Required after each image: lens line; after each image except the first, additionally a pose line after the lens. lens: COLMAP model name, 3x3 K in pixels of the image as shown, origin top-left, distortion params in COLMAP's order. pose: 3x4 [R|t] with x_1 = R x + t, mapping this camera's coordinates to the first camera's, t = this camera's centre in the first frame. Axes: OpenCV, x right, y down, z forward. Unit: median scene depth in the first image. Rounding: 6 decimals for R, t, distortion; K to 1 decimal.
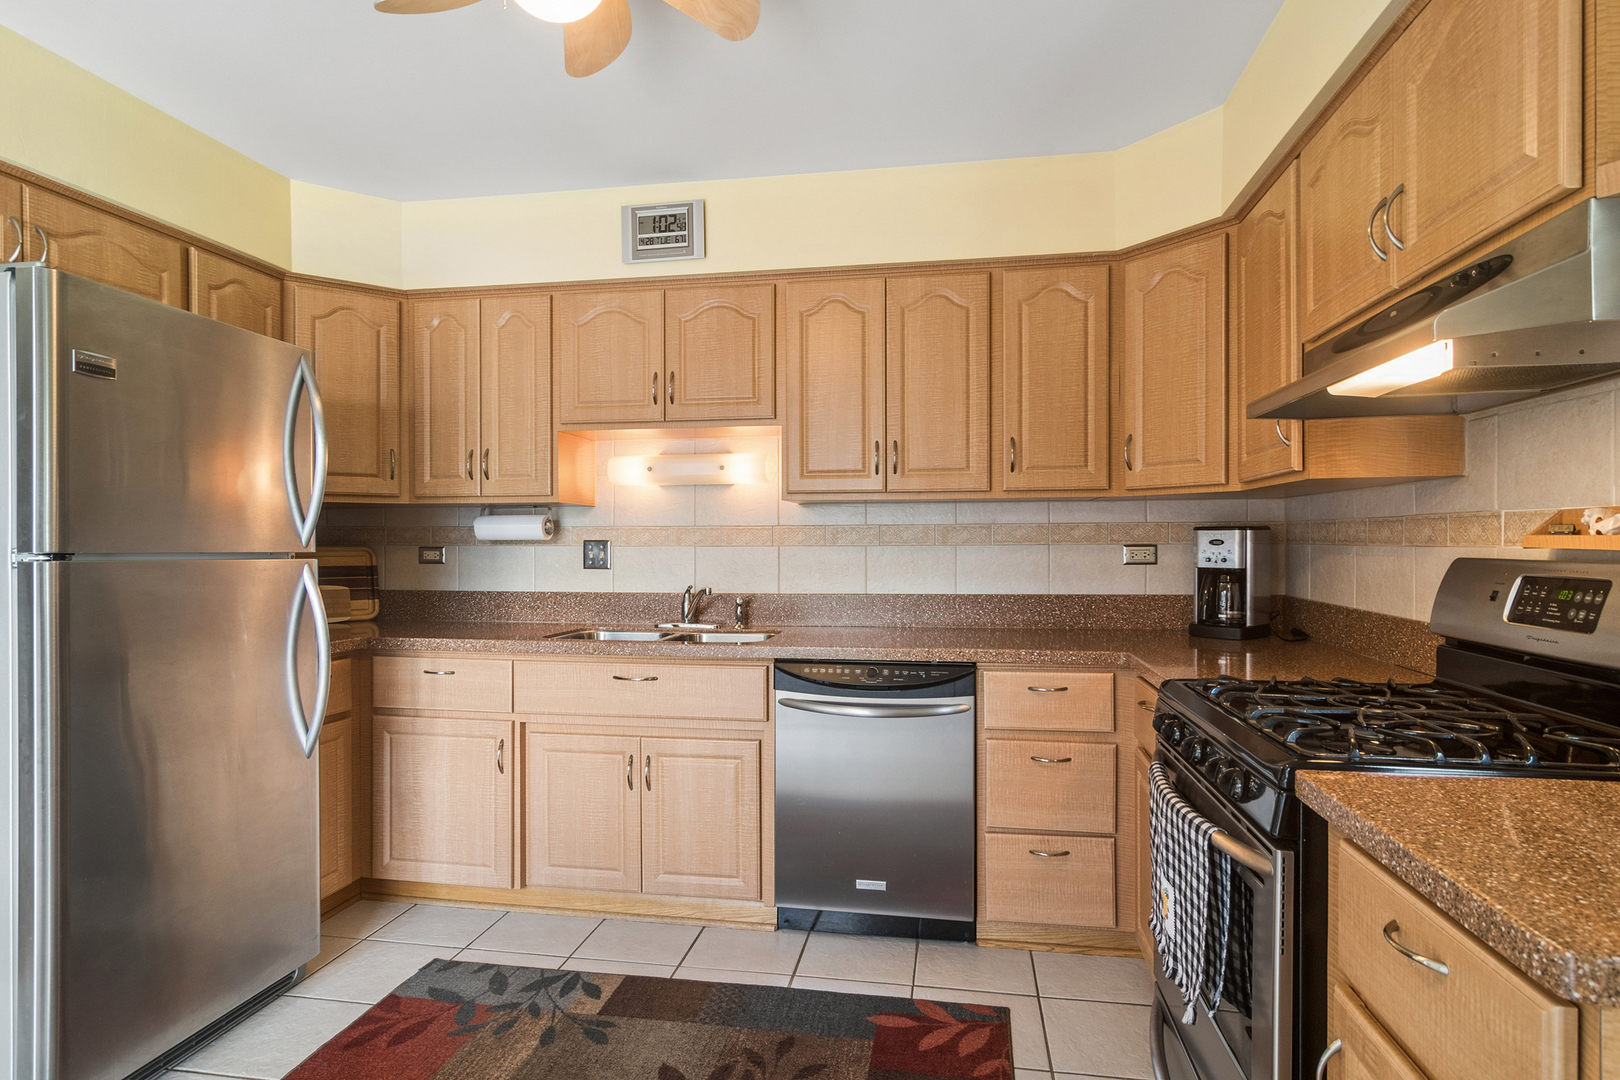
lens RADIAL K [[868.5, 0, 812.6], [0, 868.5, 548.8], [0, 0, 1]] dist [-0.001962, 0.001227]
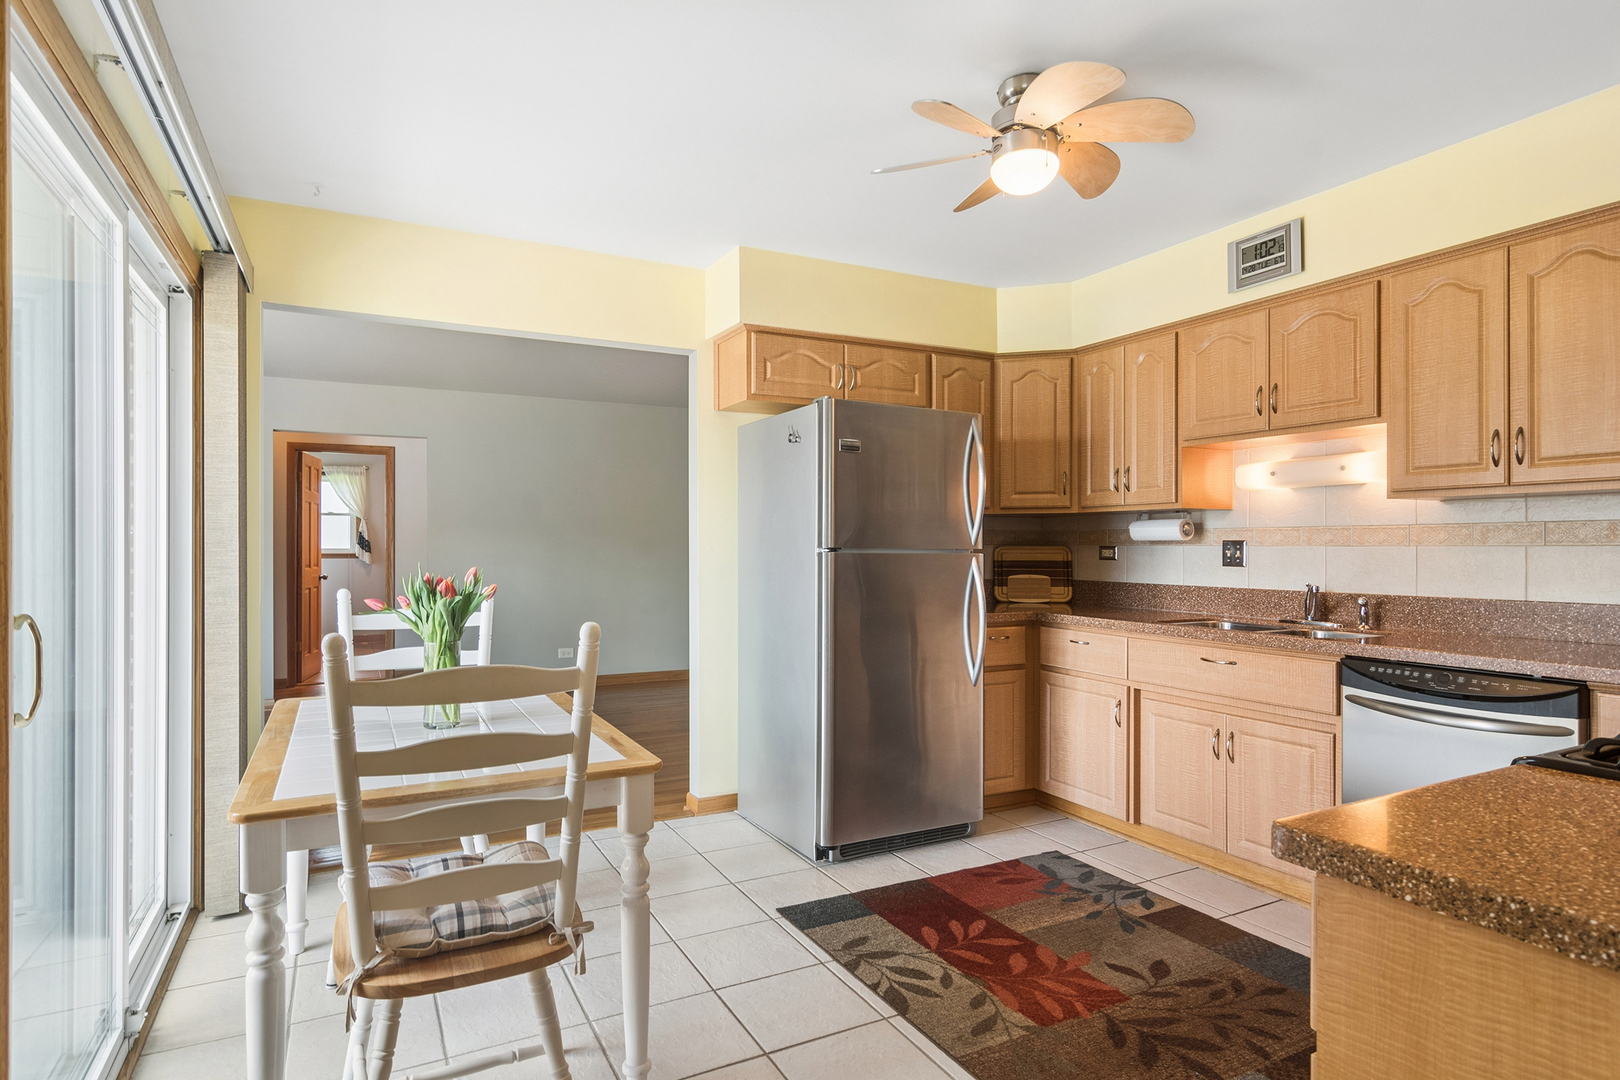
lens RADIAL K [[868.5, 0, 816.4], [0, 868.5, 546.1], [0, 0, 1]] dist [-0.001962, 0.001227]
pose [[0.614600, 0.001630, -0.788837, 0.350498], [-0.006246, 0.999977, -0.002800, 0.004089], [0.788814, 0.006648, 0.614596, -0.111873]]
